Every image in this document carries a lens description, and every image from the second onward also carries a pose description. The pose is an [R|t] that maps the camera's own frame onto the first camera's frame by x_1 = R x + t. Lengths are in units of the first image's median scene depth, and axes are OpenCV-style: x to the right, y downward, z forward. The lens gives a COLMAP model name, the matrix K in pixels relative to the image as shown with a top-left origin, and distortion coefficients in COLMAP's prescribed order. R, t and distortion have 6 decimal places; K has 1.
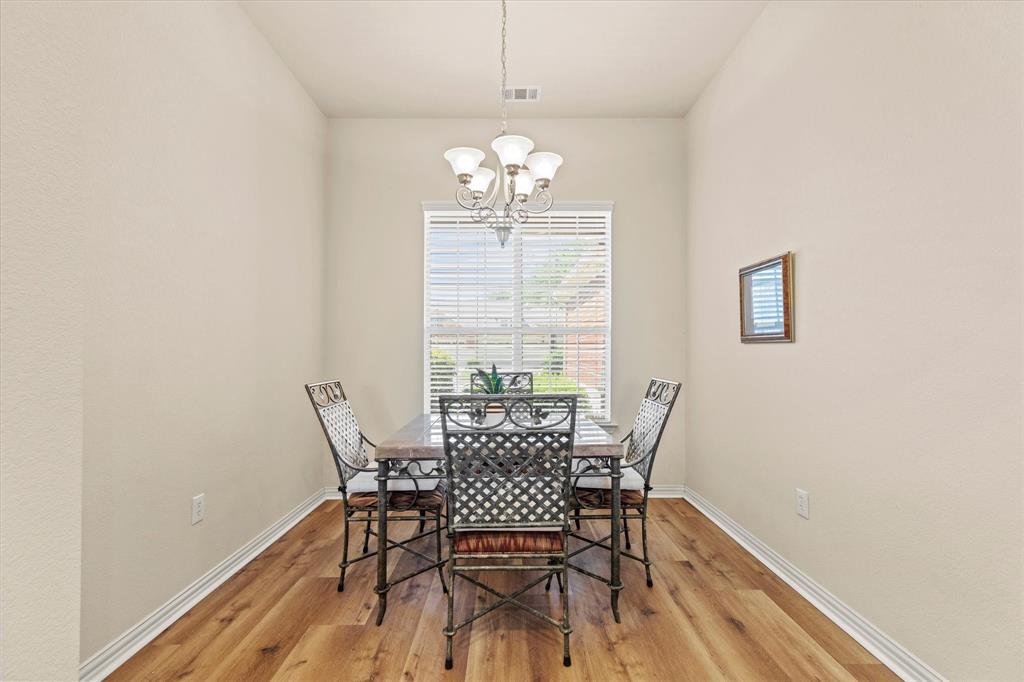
lens RADIAL K [[459.3, 0, 513.5], [0, 459.3, 342.7], [0, 0, 1]] dist [0.006169, 0.000558]
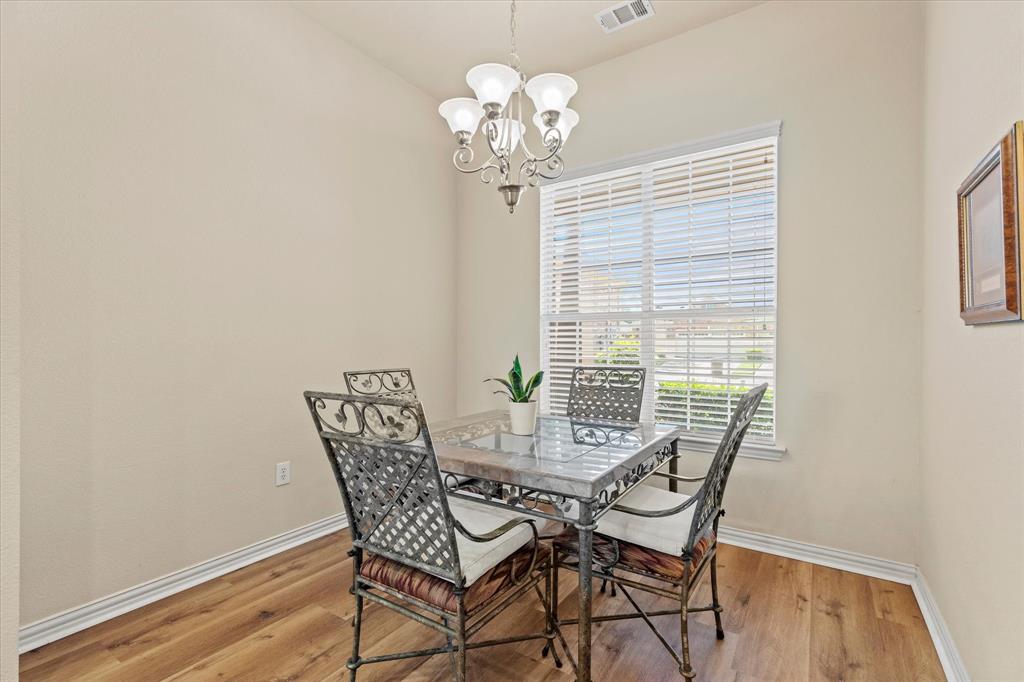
lens RADIAL K [[459.3, 0, 513.5], [0, 459.3, 342.7], [0, 0, 1]] dist [0.006169, 0.000558]
pose [[0.827138, 0.001222, -0.561997, 0.511811], [0.008786, 0.999847, 0.015104, 0.011073], [0.561930, -0.017431, 0.827001, 0.393451]]
